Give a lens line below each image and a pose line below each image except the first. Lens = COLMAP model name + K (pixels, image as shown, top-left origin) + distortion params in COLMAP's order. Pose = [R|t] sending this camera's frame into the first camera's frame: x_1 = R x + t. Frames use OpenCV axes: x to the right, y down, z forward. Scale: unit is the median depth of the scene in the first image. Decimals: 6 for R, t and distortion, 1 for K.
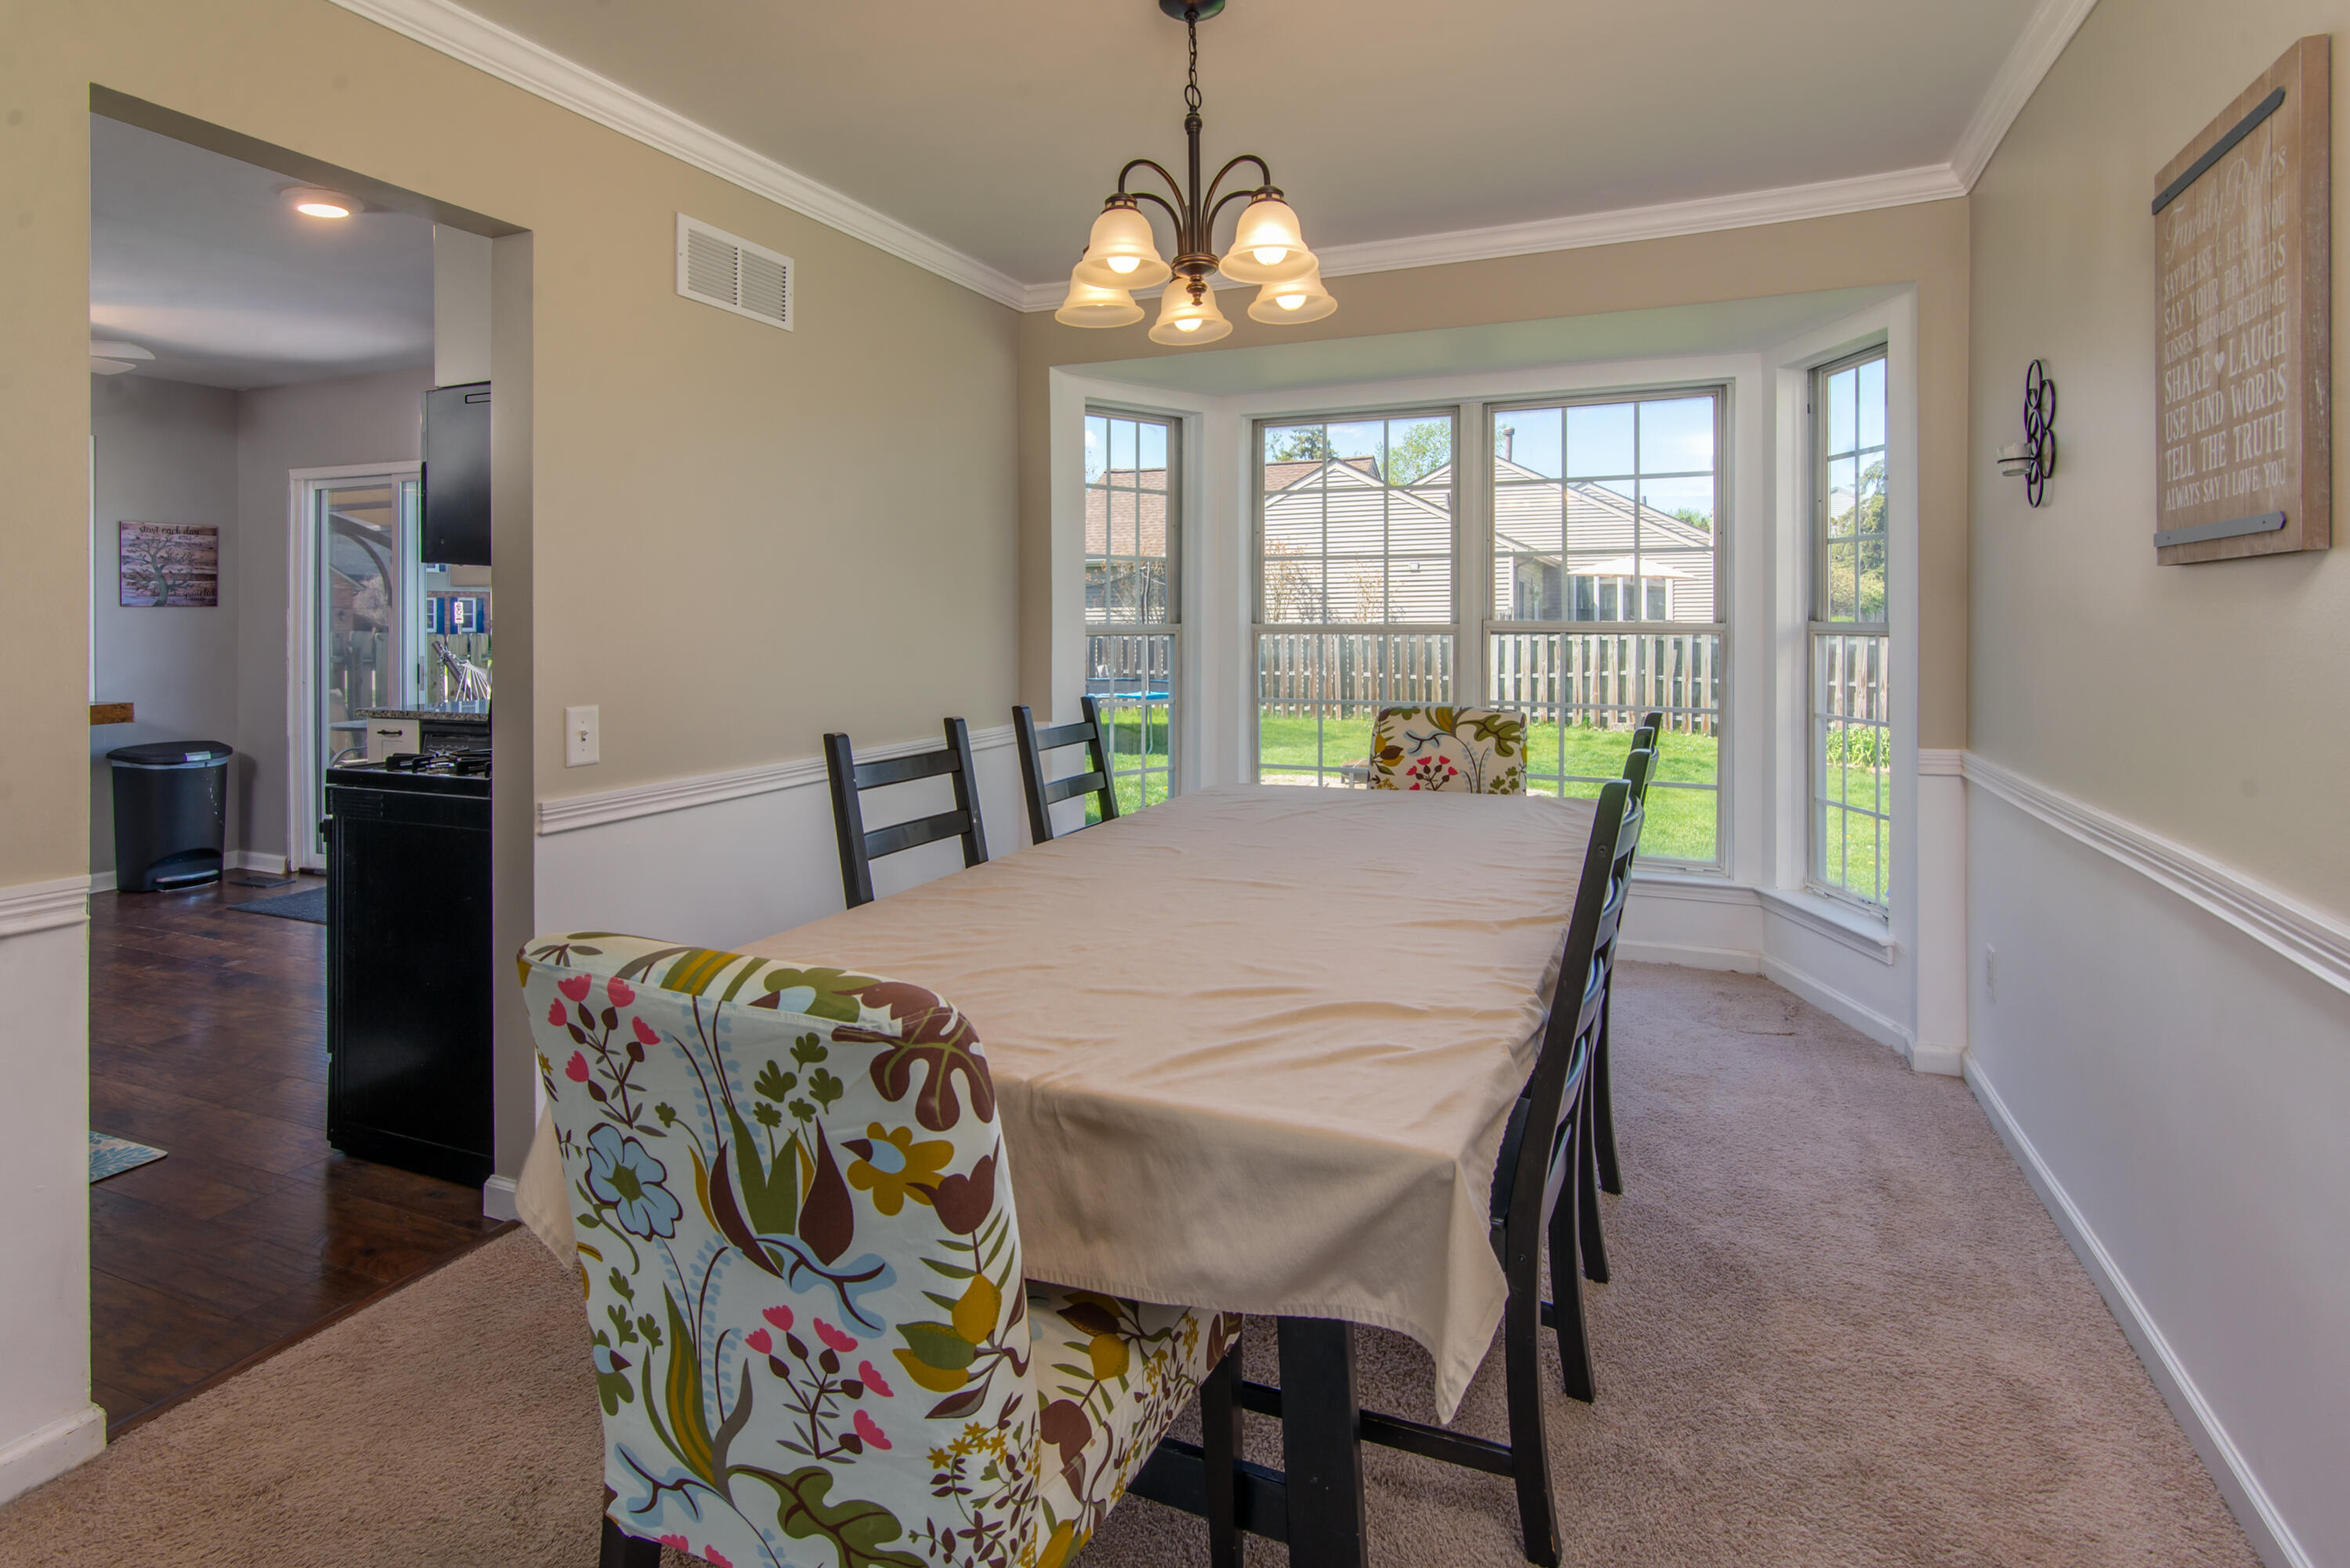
lens RADIAL K [[1166.5, 0, 1209.9], [0, 1166.5, 787.3], [0, 0, 1]] dist [0.003354, 0.000341]
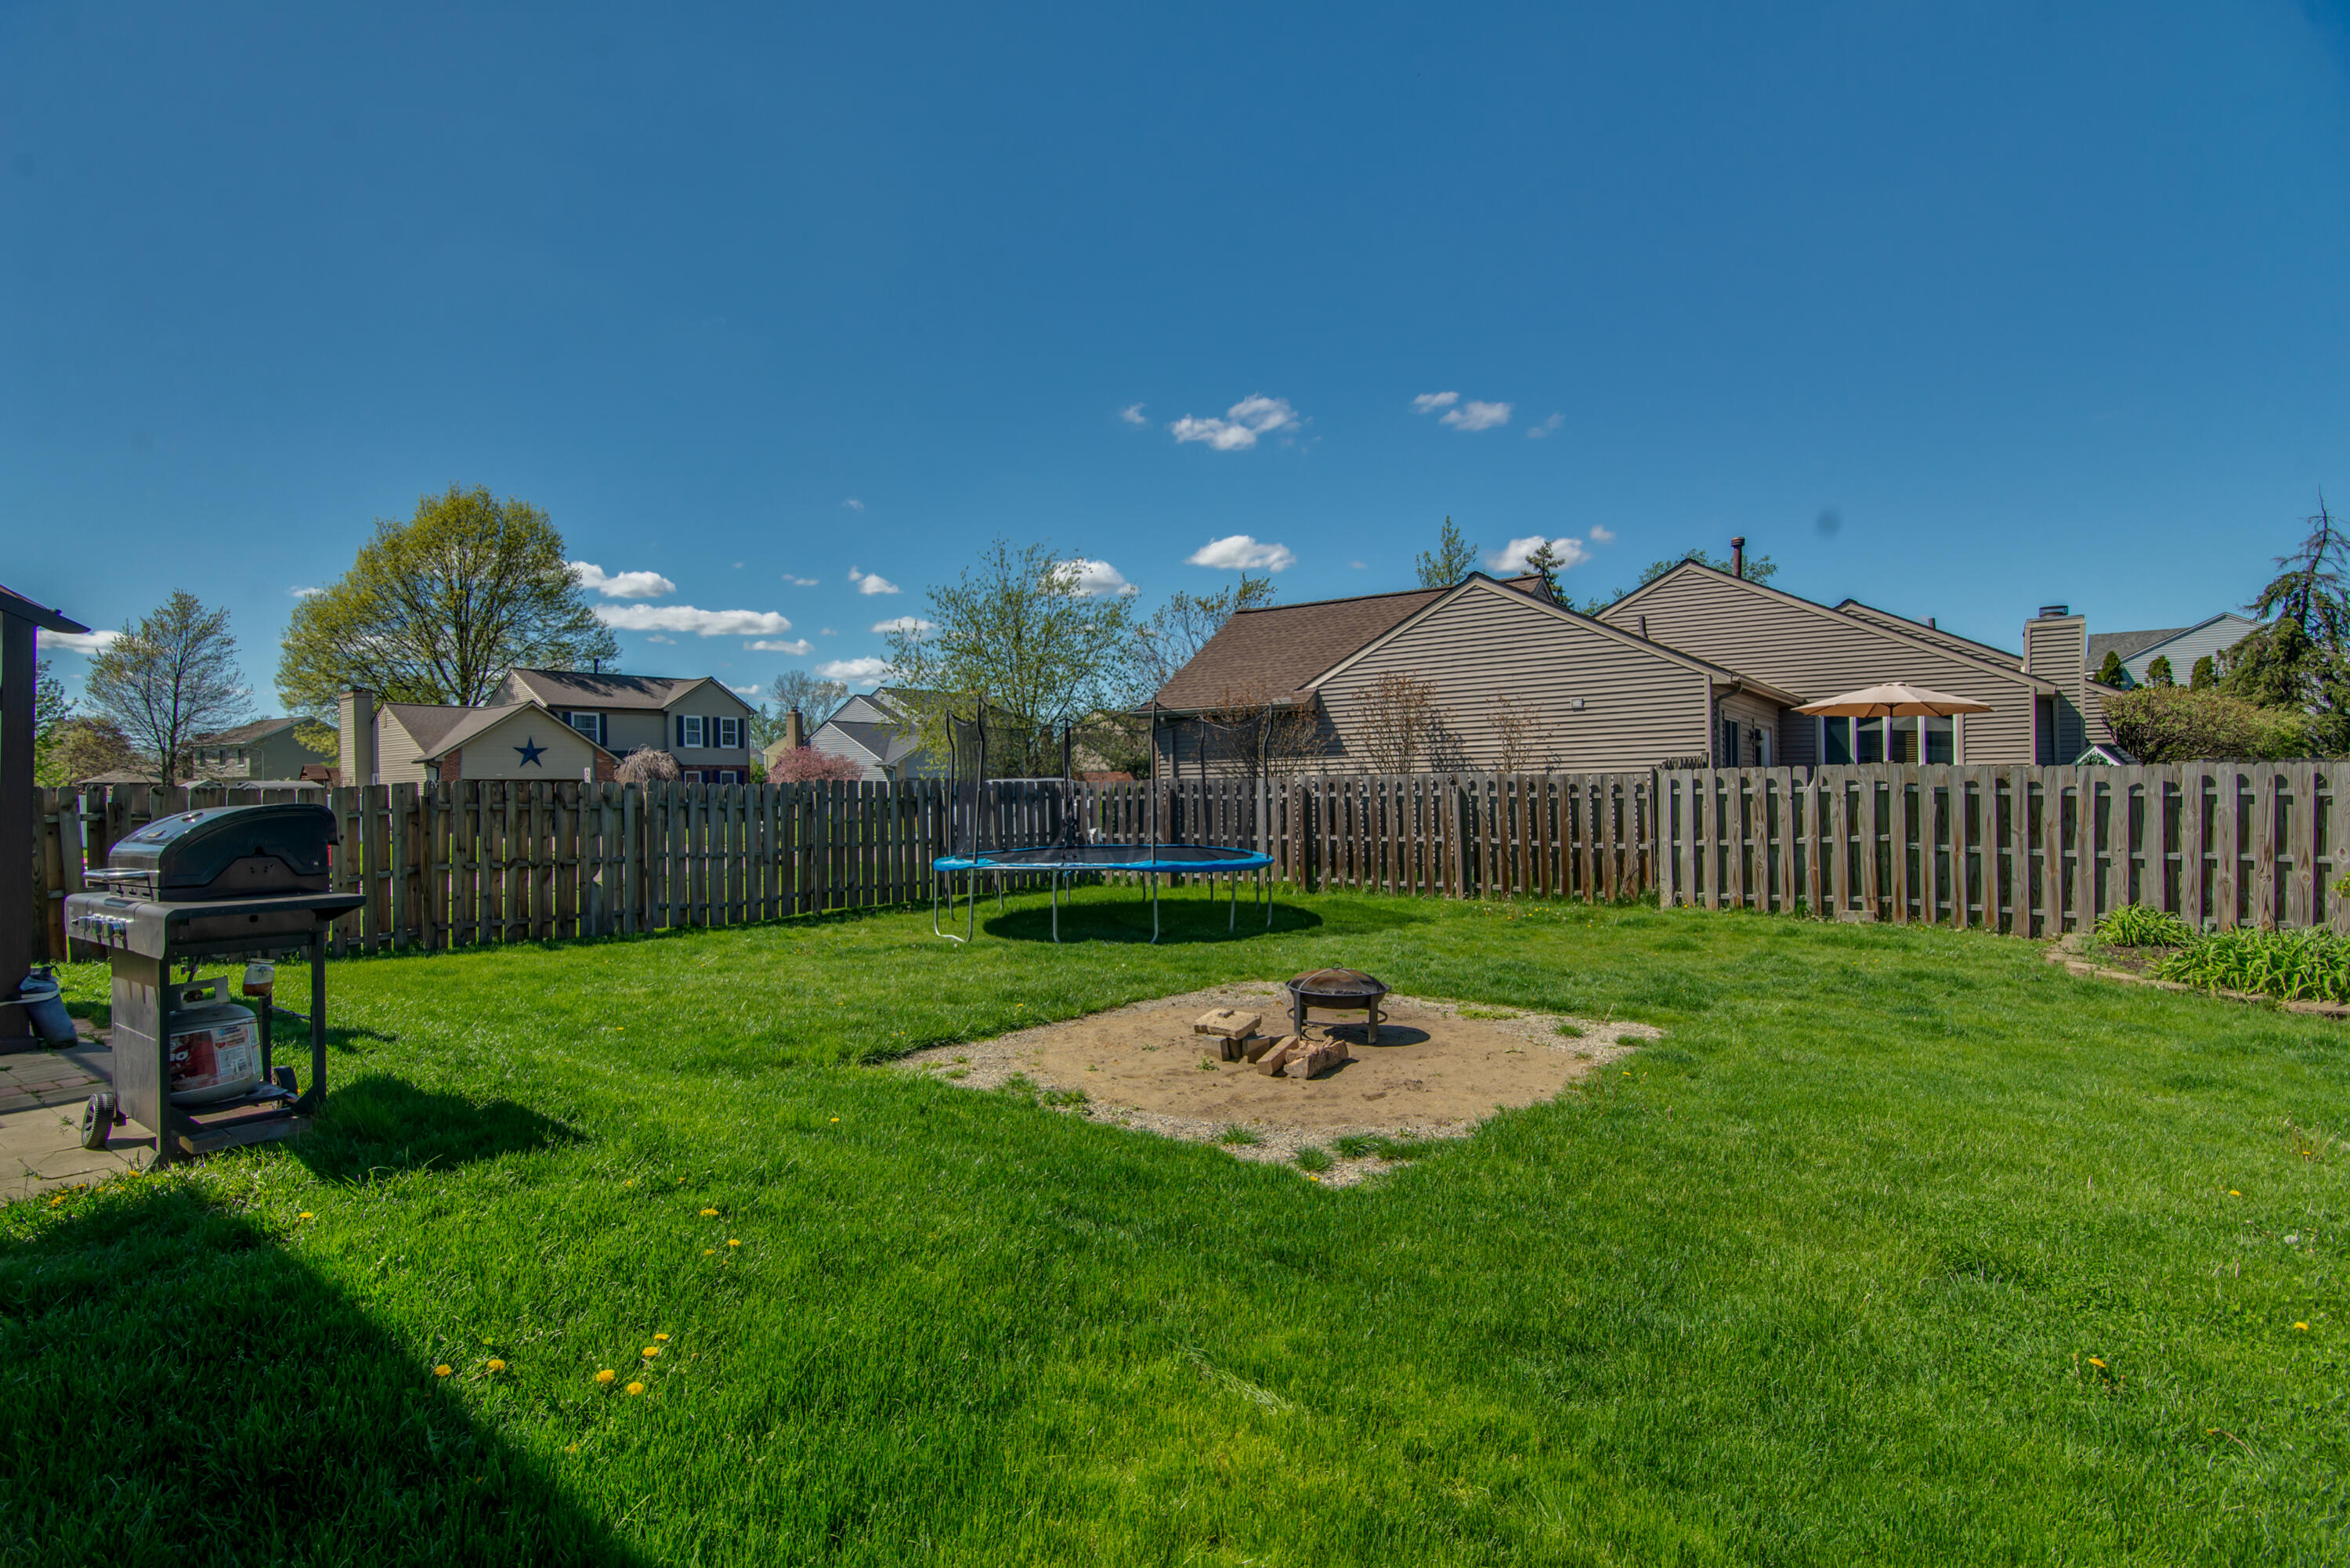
lens RADIAL K [[1166.5, 0, 1209.9], [0, 1166.5, 787.3], [0, 0, 1]] dist [0.003354, 0.000341]
pose [[0.972185, -0.008205, -0.234072, 0.139130], [-0.025087, 0.989989, -0.138899, -0.021118], [0.232868, 0.140907, 0.962246, 0.226899]]
